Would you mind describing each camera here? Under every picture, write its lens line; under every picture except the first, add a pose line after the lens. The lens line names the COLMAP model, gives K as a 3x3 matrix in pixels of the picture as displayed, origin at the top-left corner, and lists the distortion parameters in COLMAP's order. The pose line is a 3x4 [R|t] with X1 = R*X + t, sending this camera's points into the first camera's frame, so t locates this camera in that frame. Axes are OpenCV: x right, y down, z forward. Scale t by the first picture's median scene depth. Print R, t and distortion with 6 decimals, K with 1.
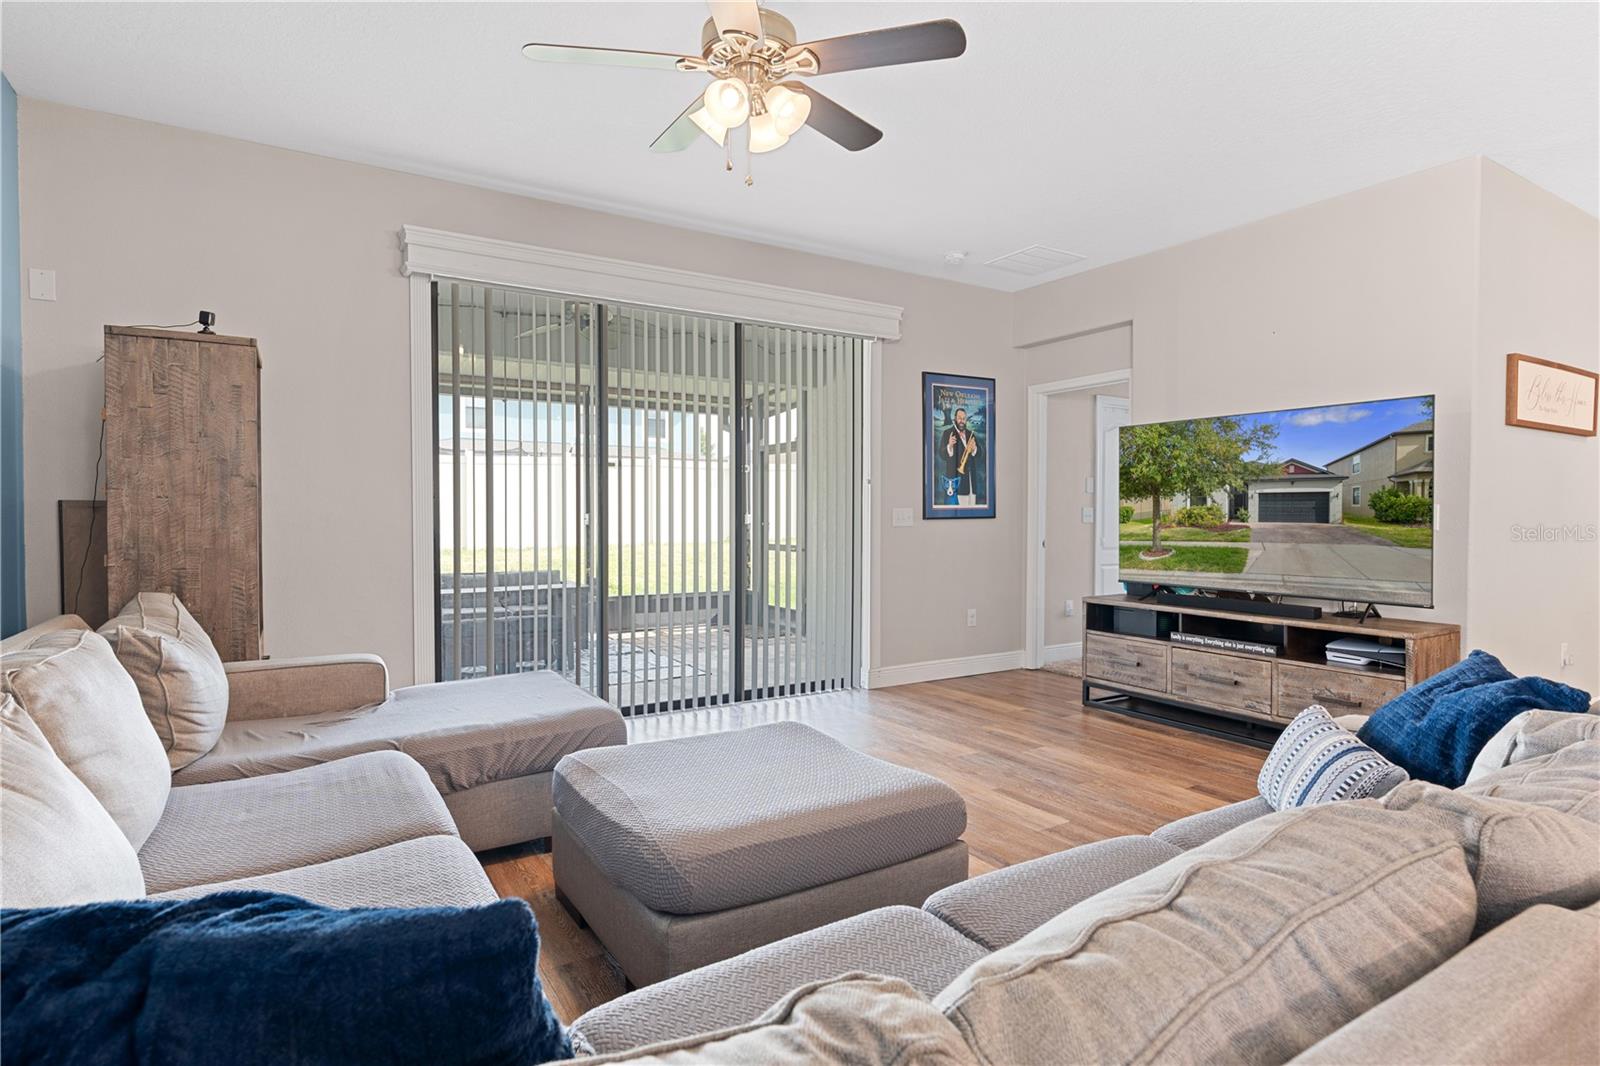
lens RADIAL K [[849.9, 0, 800.0], [0, 849.9, 533.0], [0, 0, 1]] dist [-0.030944, 0.000502]
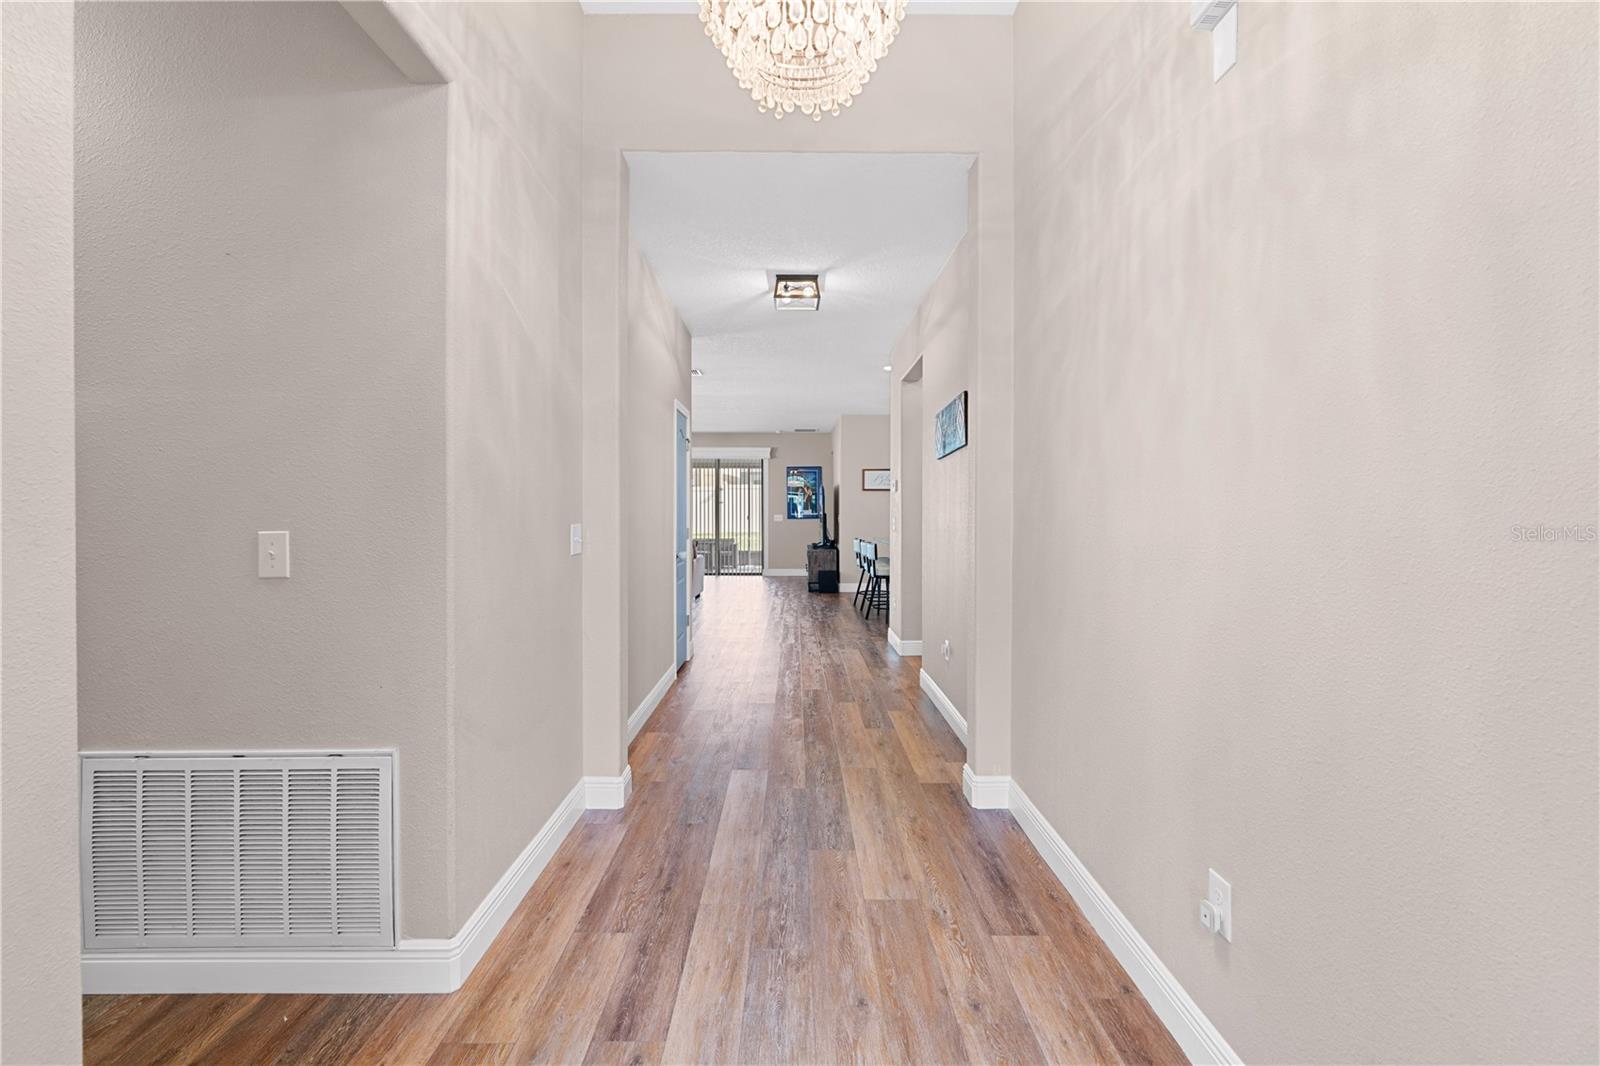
lens RADIAL K [[723.8, 0, 800.0], [0, 723.8, 533.0], [0, 0, 1]] dist [-0.003517, 0.000653]
pose [[0.866883, 0.014091, -0.498312, 1.539572], [-0.012176, 0.999901, 0.007093, 0.015572], [0.498363, -0.000082, 0.866969, -1.192566]]
